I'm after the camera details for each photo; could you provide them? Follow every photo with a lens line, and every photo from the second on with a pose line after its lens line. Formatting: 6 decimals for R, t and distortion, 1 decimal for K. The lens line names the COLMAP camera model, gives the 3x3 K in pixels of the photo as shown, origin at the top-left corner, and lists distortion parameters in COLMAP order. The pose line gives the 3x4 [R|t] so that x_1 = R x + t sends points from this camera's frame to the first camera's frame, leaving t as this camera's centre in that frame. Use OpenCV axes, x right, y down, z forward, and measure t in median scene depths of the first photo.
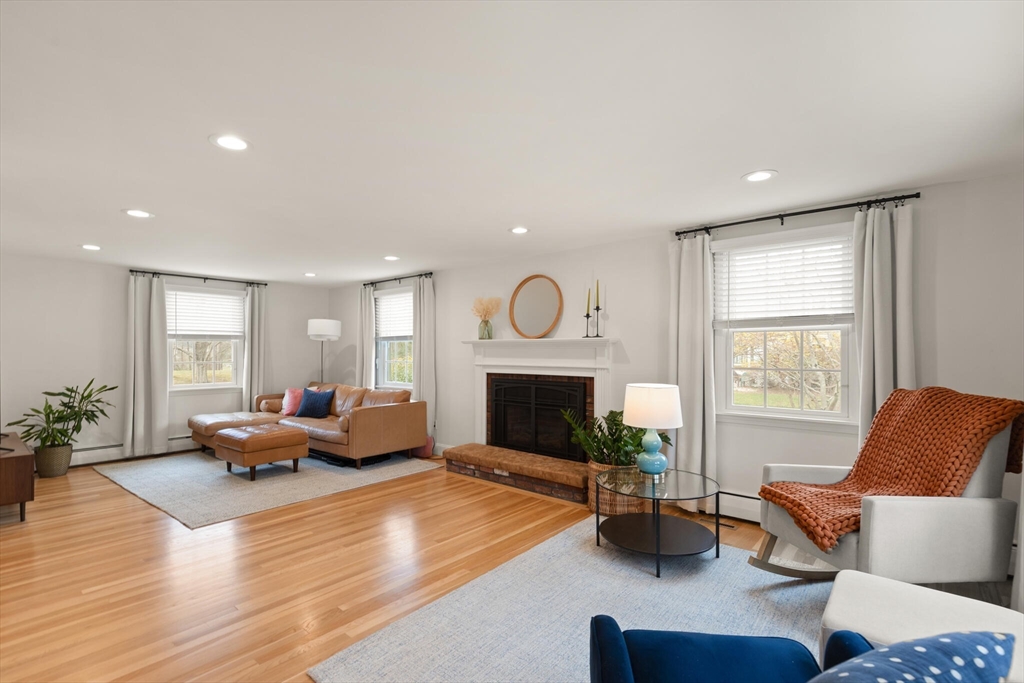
lens RADIAL K [[463.5, 0, 512.5], [0, 463.5, 347.4], [0, 0, 1]] dist [0.002374, -0.000115]
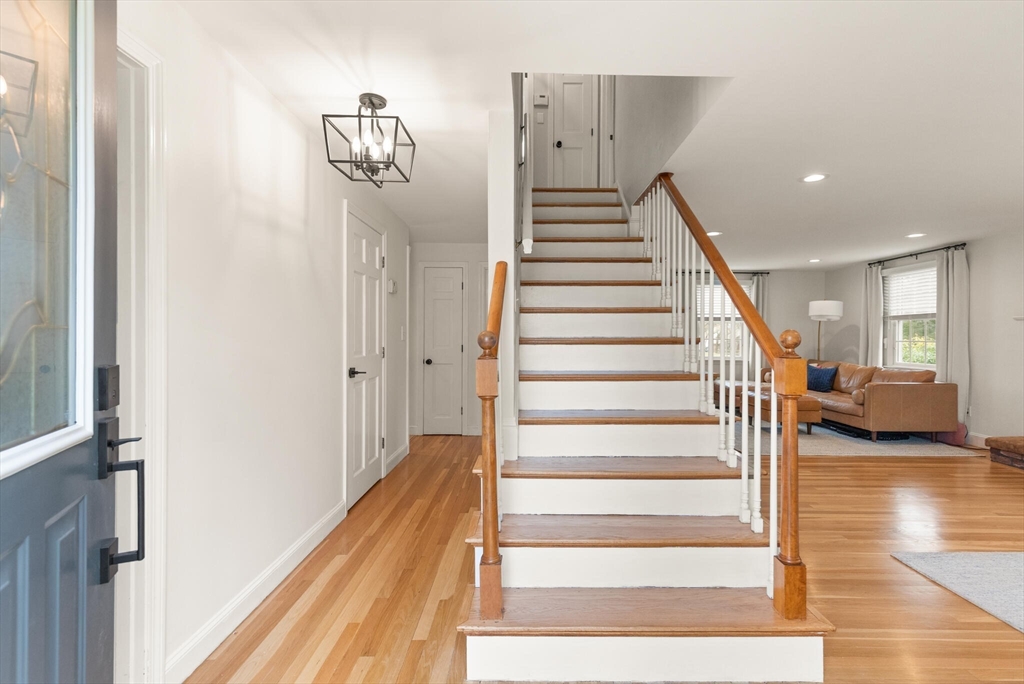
lens RADIAL K [[483.4, 0, 526.1], [0, 483.4, 334.7], [0, 0, 1]] dist [0.004253, 0.001239]
pose [[0.662766, 0.004032, -0.748816, -0.029811], [-0.001985, 0.999991, 0.003628, 0.015659], [0.748824, -0.000918, 0.662768, -0.270603]]
